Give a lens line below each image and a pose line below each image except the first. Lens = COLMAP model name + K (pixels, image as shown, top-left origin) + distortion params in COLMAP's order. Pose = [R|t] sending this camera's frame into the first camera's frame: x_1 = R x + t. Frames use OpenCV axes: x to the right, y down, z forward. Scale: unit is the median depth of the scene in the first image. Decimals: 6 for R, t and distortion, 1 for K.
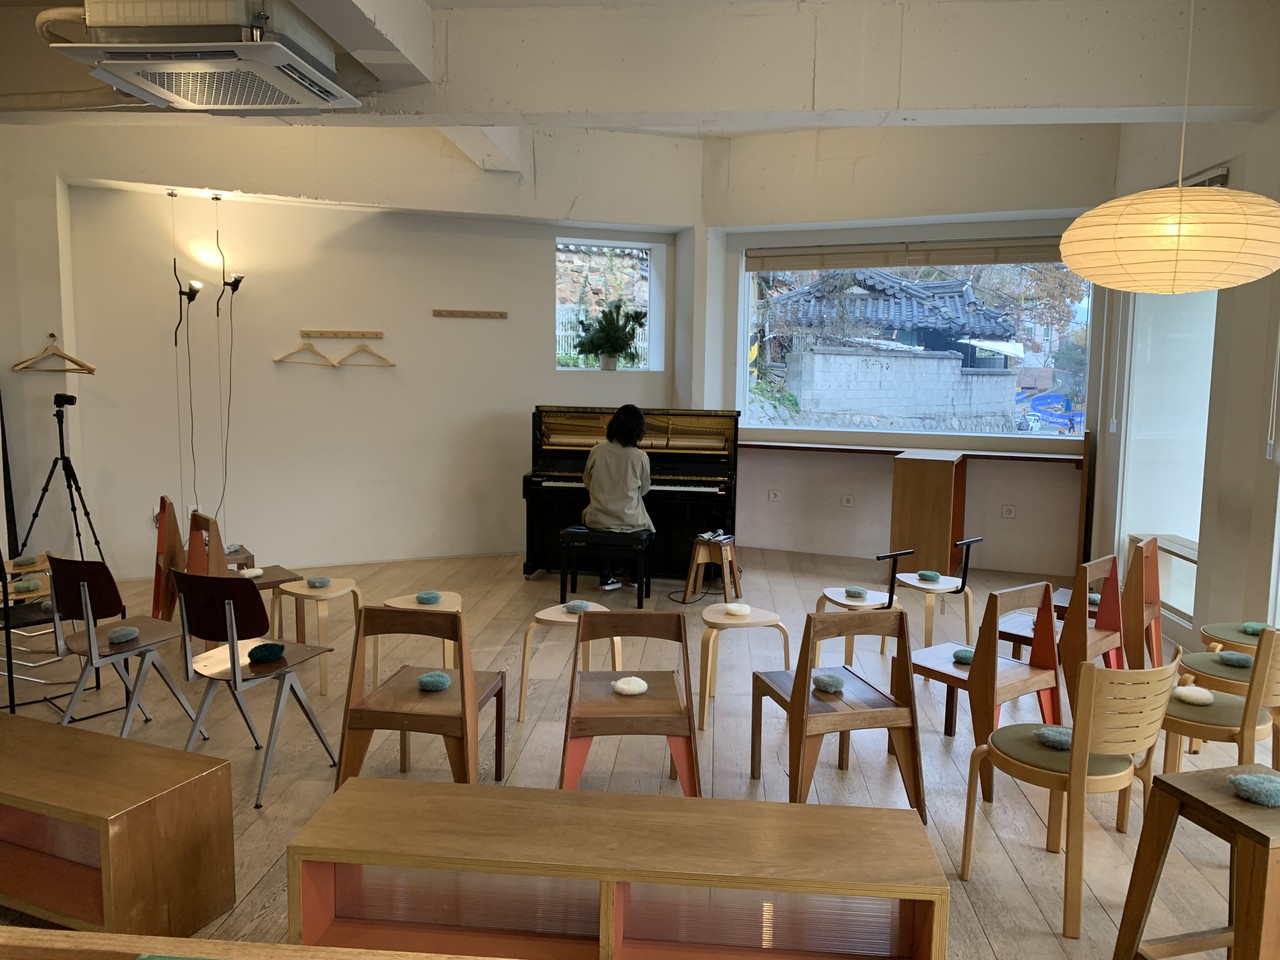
lens RADIAL K [[979.7, 0, 634.9], [0, 979.7, 474.1], [0, 0, 1]] dist [0.013023, -0.000890]
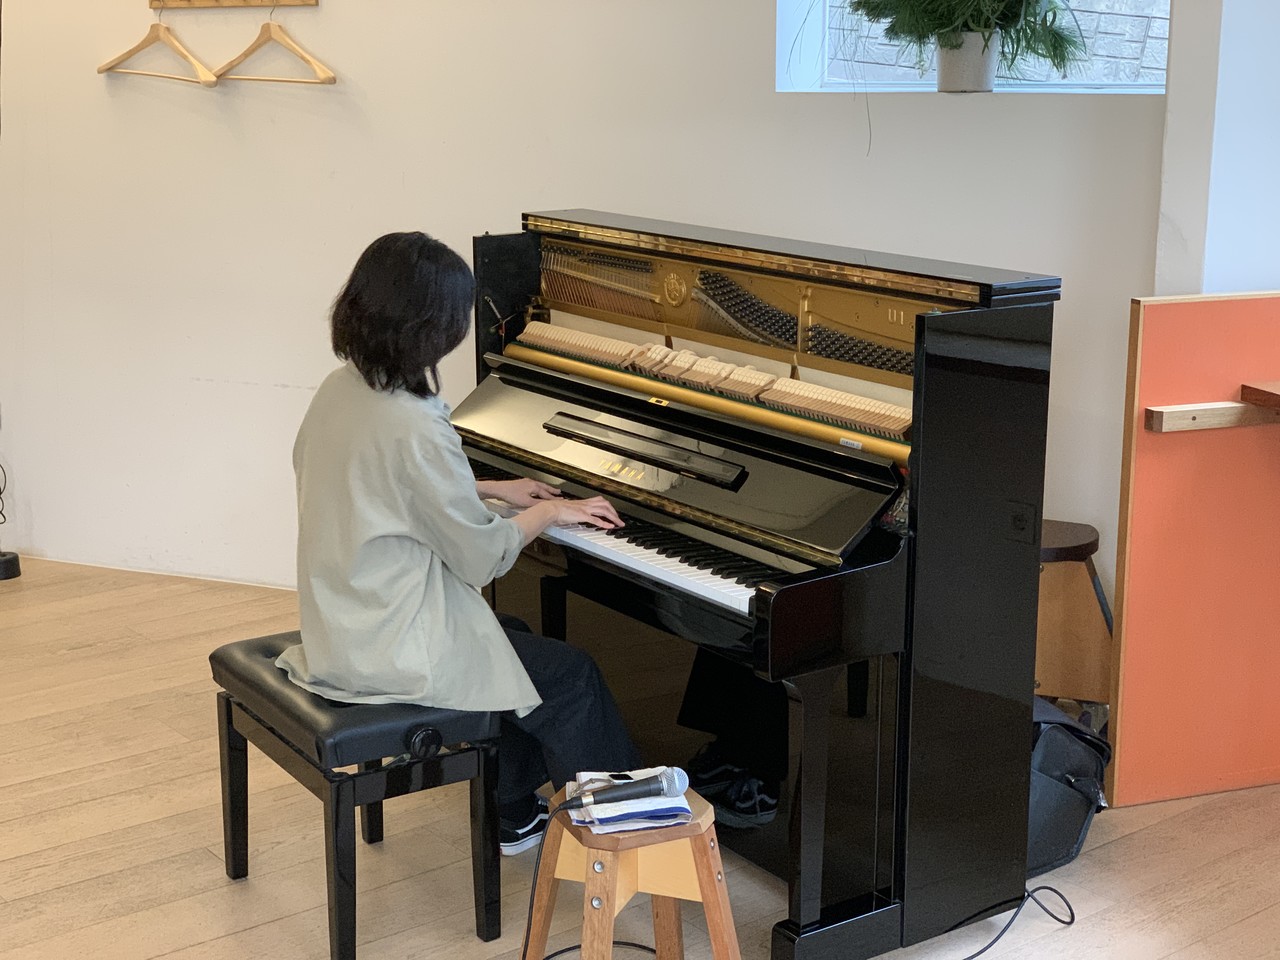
lens RADIAL K [[1931.1, 0, 640.0], [0, 1931.1, 480.0], [0, 0, 1]] dist [-0.012963, -0.054629]
pose [[0.703118, 0.143985, -0.696343, 0.381193], [-0.070788, 0.988593, 0.132937, -0.073824], [0.707541, -0.044178, 0.705290, 0.621653]]
